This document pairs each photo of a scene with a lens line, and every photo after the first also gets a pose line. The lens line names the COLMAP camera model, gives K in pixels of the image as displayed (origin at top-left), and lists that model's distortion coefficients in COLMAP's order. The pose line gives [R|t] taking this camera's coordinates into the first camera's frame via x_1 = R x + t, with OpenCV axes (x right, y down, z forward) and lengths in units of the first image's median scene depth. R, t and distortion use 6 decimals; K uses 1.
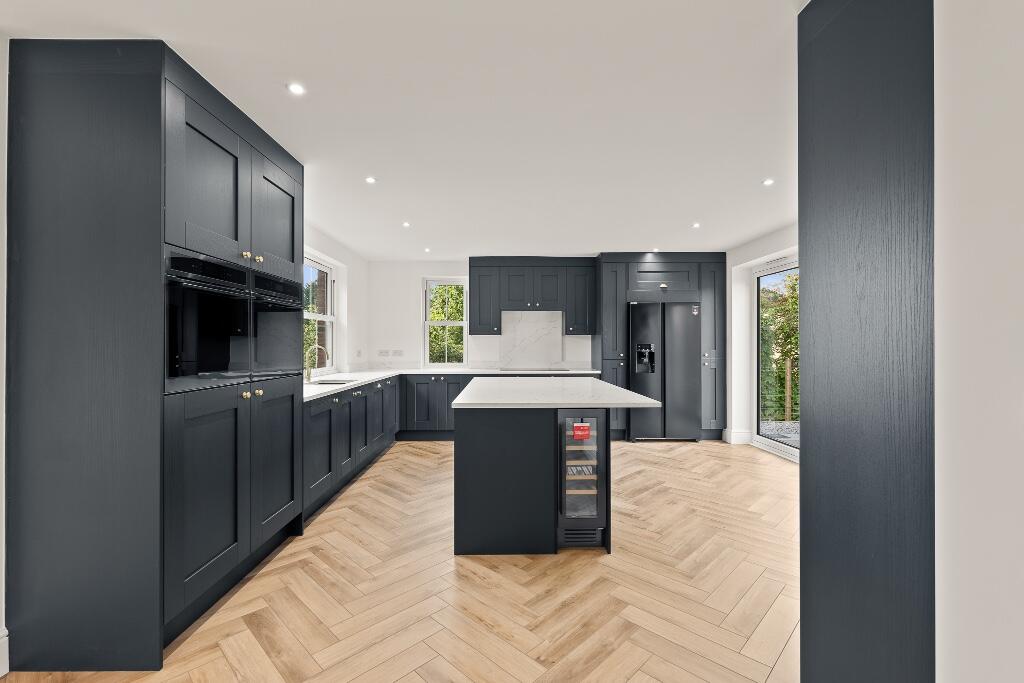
lens RADIAL K [[447.2, 0, 501.6], [0, 447.2, 343.4], [0, 0, 1]] dist [0.000063, -0.000110]
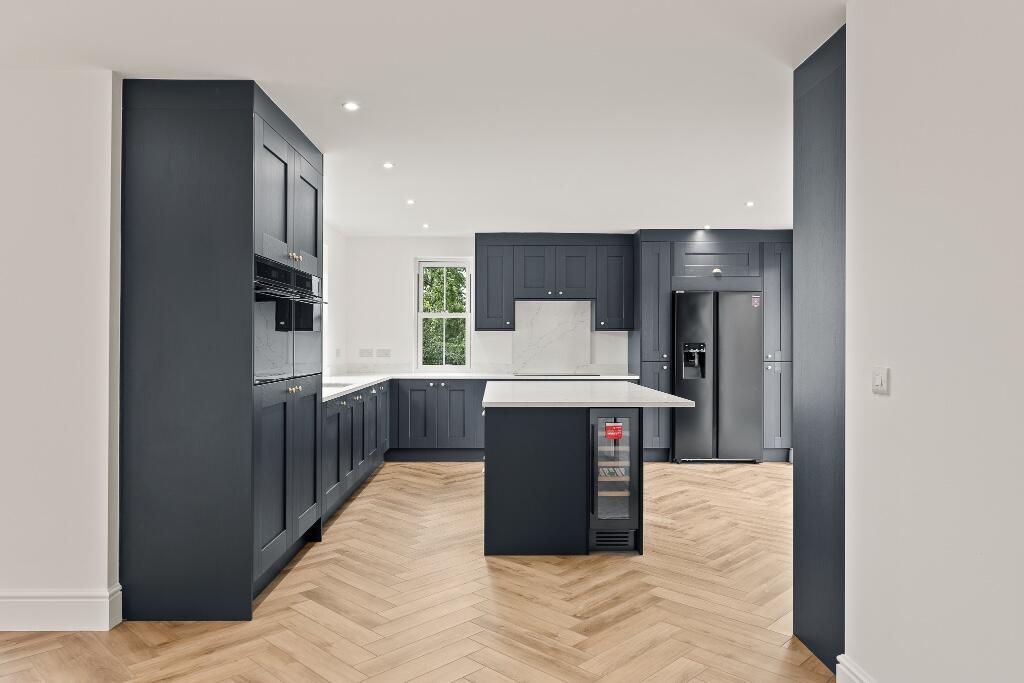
lens RADIAL K [[683.8, 0, 494.4], [0, 683.8, 340.7], [0, 0, 1]] dist [0.000015, 0.000125]
pose [[0.999993, 0.003634, -0.000637, -0.053196], [-0.003634, 0.999993, -0.000475, -0.000490], [0.000635, 0.000477, 1.000000, -0.320295]]
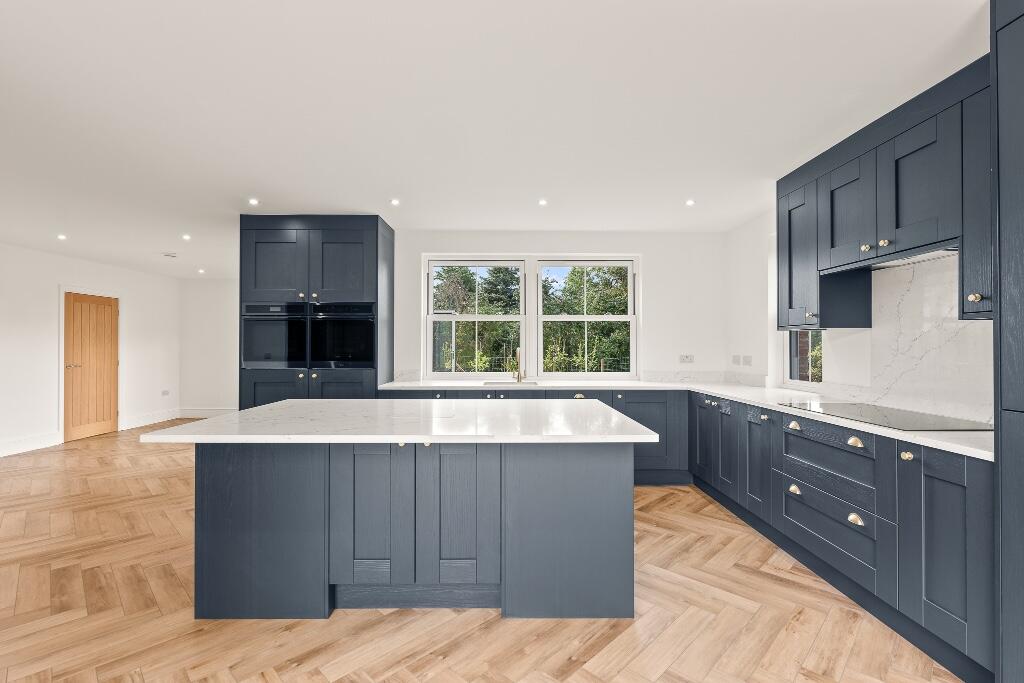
lens RADIAL K [[447.2, 0, 501.6], [0, 447.2, 343.4], [0, 0, 1]] dist [0.000063, -0.000110]
pose [[0.011624, -0.006657, -0.999910, 0.644221], [0.000411, 0.999978, -0.006653, 0.000044], [0.999932, -0.000334, 0.011626, 0.956589]]
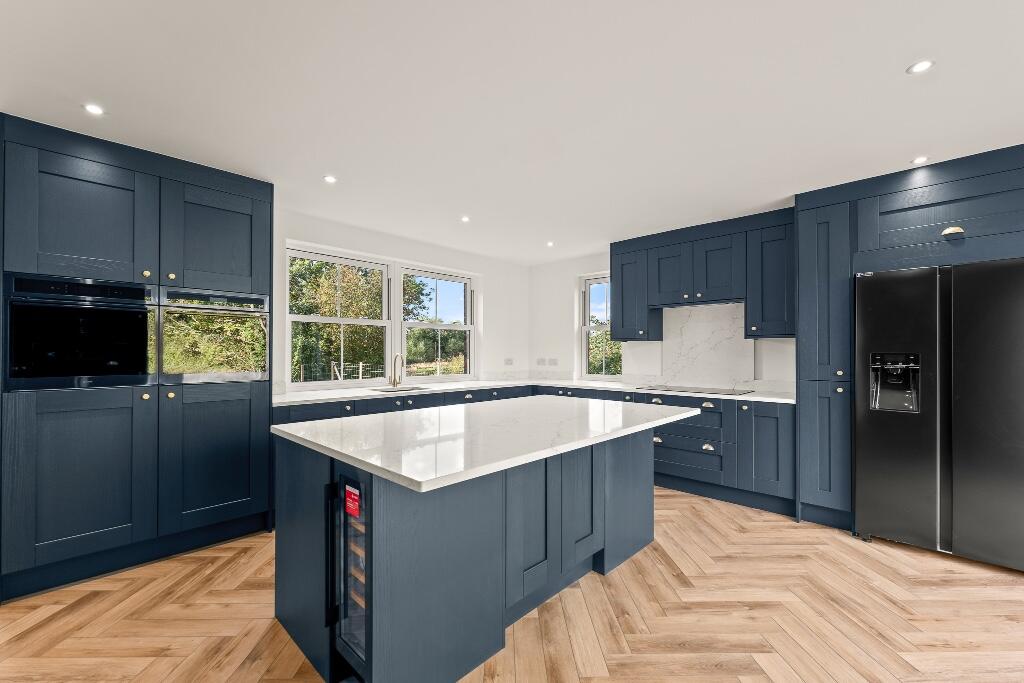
lens RADIAL K [[420.2, 0, 499.9], [0, 420.2, 349.0], [0, 0, 1]] dist [-0.000106, -0.000064]
pose [[0.715554, -0.003882, -0.698547, 0.444793], [-0.000722, 0.999980, -0.006297, 0.000179], [0.698557, 0.005010, 0.715537, 0.465499]]
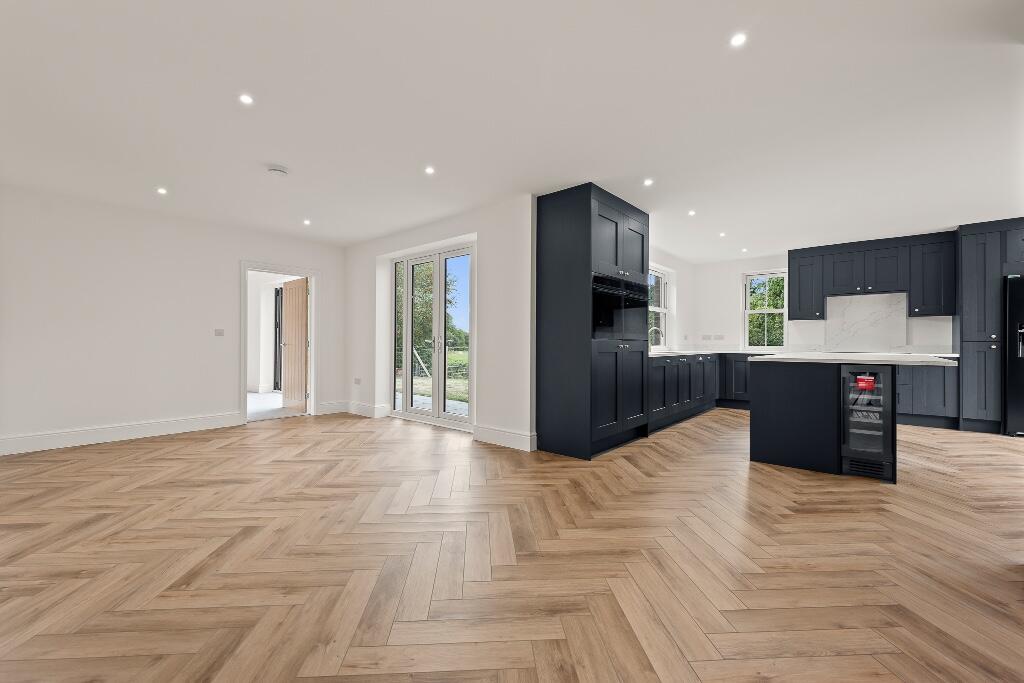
lens RADIAL K [[417.0, 0, 512.0], [0, 417.0, 341.5], [0, 0, 1]] dist [0.015760, -0.000466]
pose [[0.758931, 0.000987, -0.651170, 0.125166], [-0.002685, 0.999995, -0.001614, 0.053939], [0.651165, 0.002973, 0.758930, -0.350189]]
